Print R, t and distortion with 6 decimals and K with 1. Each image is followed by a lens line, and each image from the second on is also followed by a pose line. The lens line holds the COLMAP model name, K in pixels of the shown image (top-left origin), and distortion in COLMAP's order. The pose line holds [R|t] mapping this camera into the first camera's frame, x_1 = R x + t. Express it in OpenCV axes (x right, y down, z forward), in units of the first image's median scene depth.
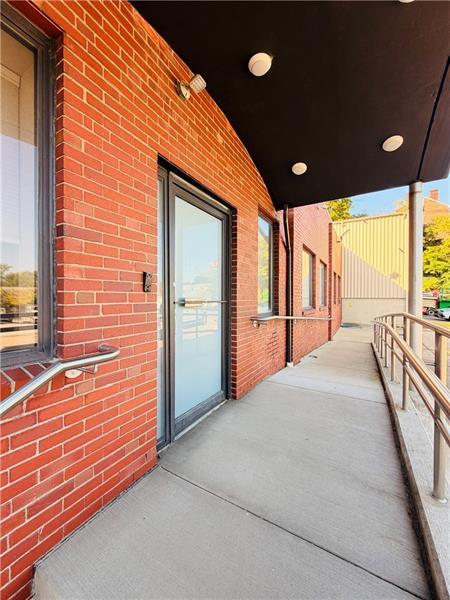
lens RADIAL K [[238.7, 0, 222.6], [0, 238.7, 298.4], [0, 0, 1]] dist [-0.001485, 0.000407]
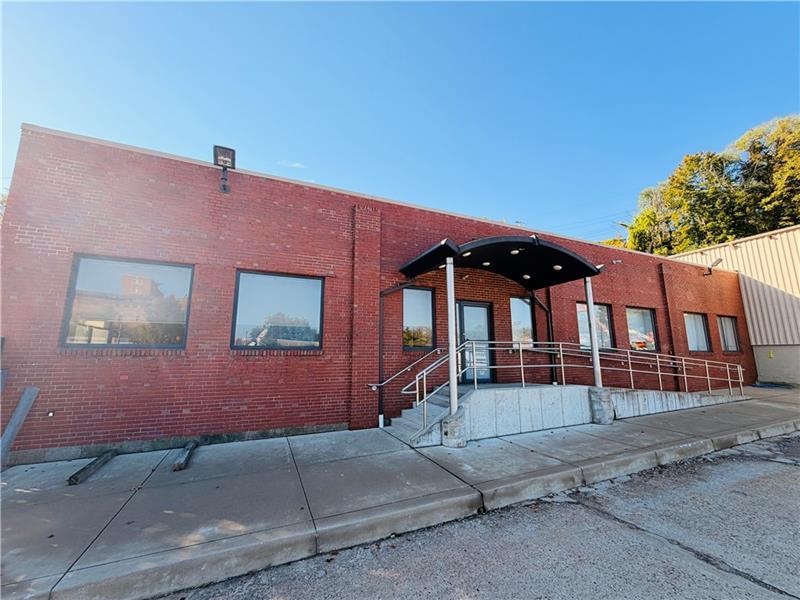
lens RADIAL K [[318.3, 0, 401.4], [0, 318.3, 300.0], [0, 0, 1]] dist [-0.001485, 0.000407]
pose [[0.806773, -0.102500, -0.581903, 1.015270], [-0.000925, 0.984618, -0.174718, 0.145416], [0.590861, 0.141496, 0.794269, -1.812873]]
